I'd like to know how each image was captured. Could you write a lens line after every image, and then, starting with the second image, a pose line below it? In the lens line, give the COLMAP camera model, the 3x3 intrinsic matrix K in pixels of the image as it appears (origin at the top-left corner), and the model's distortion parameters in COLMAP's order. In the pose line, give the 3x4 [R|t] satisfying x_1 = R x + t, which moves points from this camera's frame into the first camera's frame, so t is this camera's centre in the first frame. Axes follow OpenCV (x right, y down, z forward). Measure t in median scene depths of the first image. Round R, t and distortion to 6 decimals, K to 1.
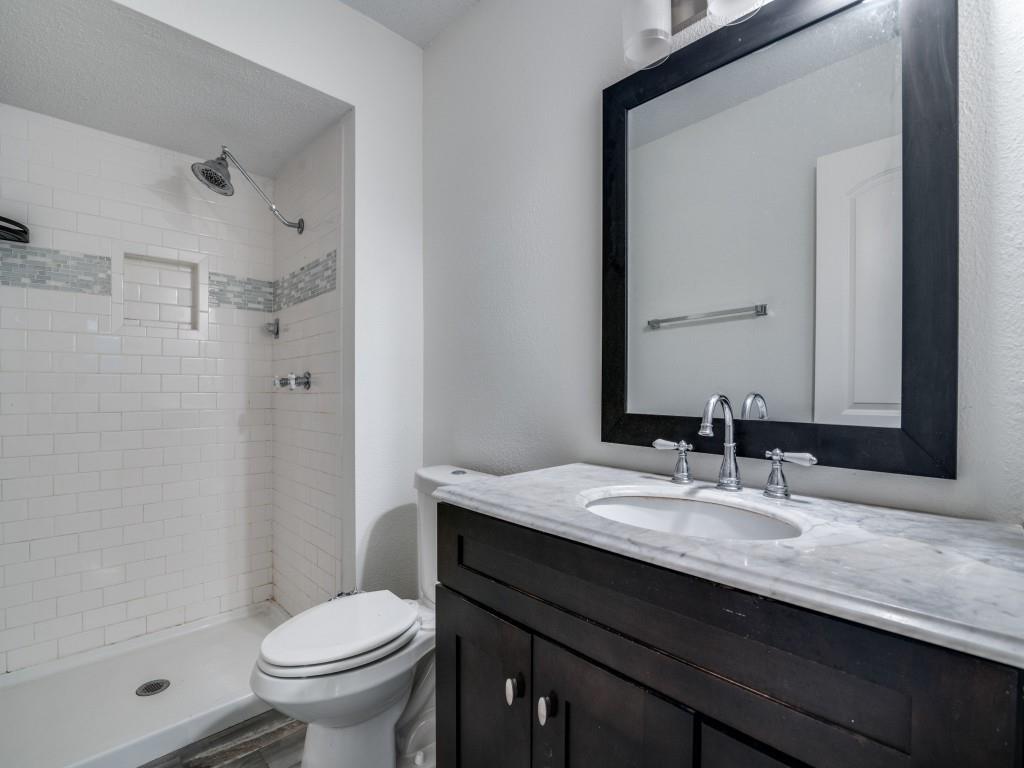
lens RADIAL K [[478.5, 0, 518.6], [0, 478.5, 389.8], [0, 0, 1]] dist [-0.015057, 0.000441]
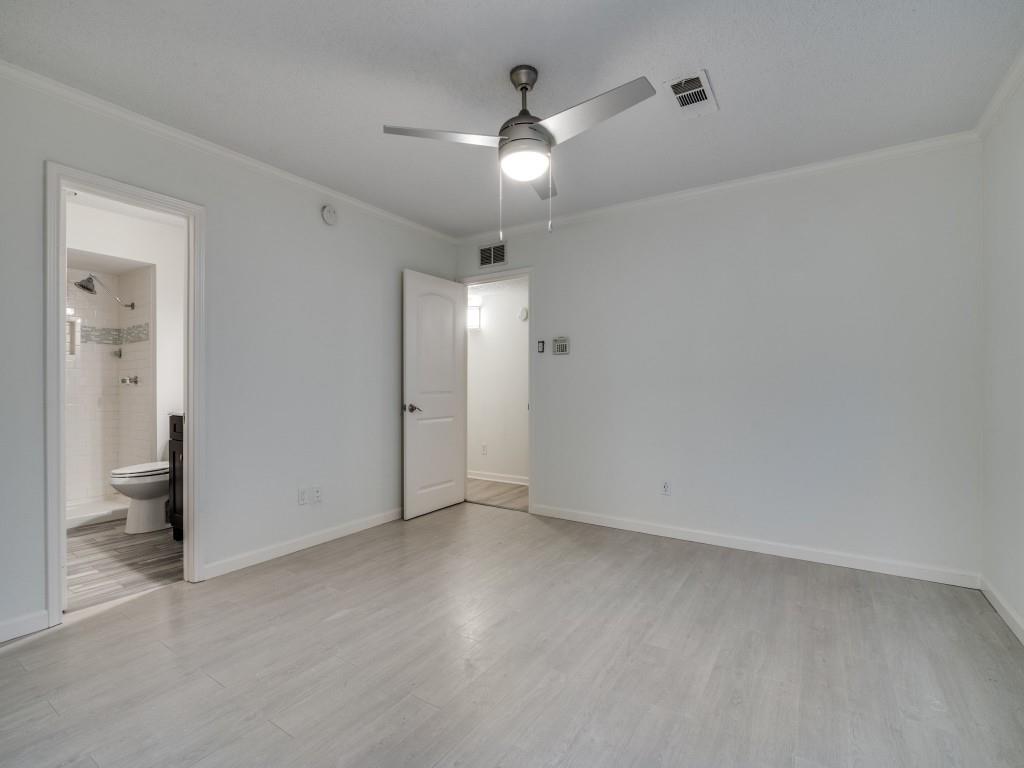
lens RADIAL K [[478.5, 0, 518.6], [0, 478.5, 389.8], [0, 0, 1]] dist [-0.015057, 0.000441]
pose [[0.976327, -0.003266, 0.216277, 0.708684], [0.003722, 0.999992, -0.001702, 0.030667], [-0.216269, 0.002467, 0.976331, -1.324801]]
